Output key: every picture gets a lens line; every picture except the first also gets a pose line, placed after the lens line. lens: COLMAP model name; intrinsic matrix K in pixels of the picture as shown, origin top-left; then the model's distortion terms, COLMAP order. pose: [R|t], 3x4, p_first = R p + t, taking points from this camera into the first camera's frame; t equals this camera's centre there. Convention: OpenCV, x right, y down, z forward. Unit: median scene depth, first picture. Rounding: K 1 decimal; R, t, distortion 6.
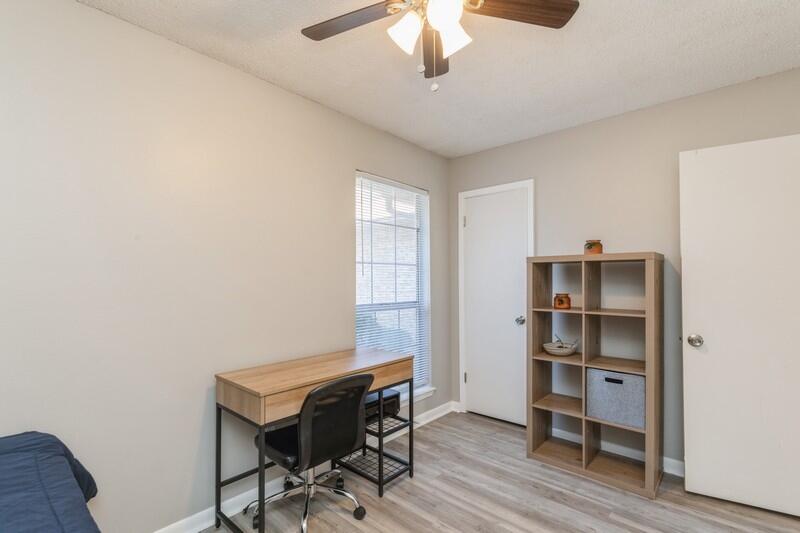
lens RADIAL K [[362.7, 0, 398.8], [0, 362.7, 272.2], [0, 0, 1]] dist [-0.002209, 0.000479]
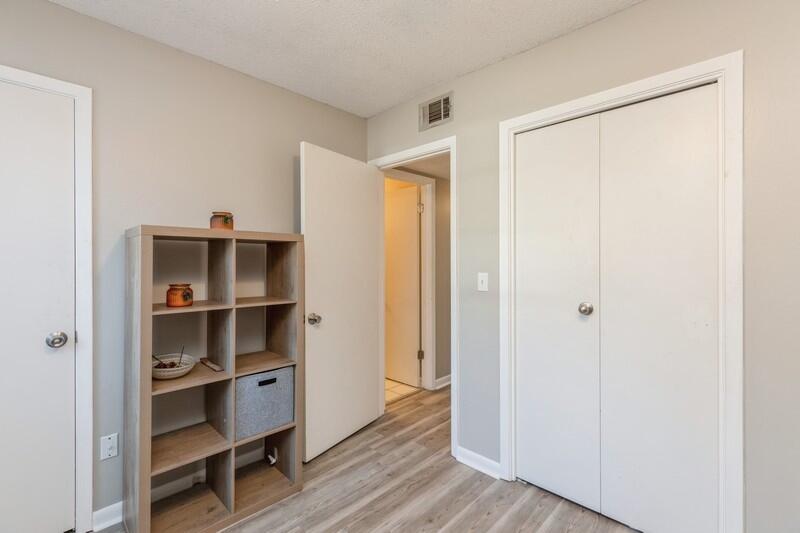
lens RADIAL K [[362.7, 0, 397.7], [0, 362.7, 261.3], [0, 0, 1]] dist [-0.002209, 0.000479]
pose [[0.055573, 0.001827, 0.998453, -0.227566], [-0.008552, 0.999963, -0.001354, 0.016235], [-0.998418, -0.008464, 0.055587, 0.633932]]
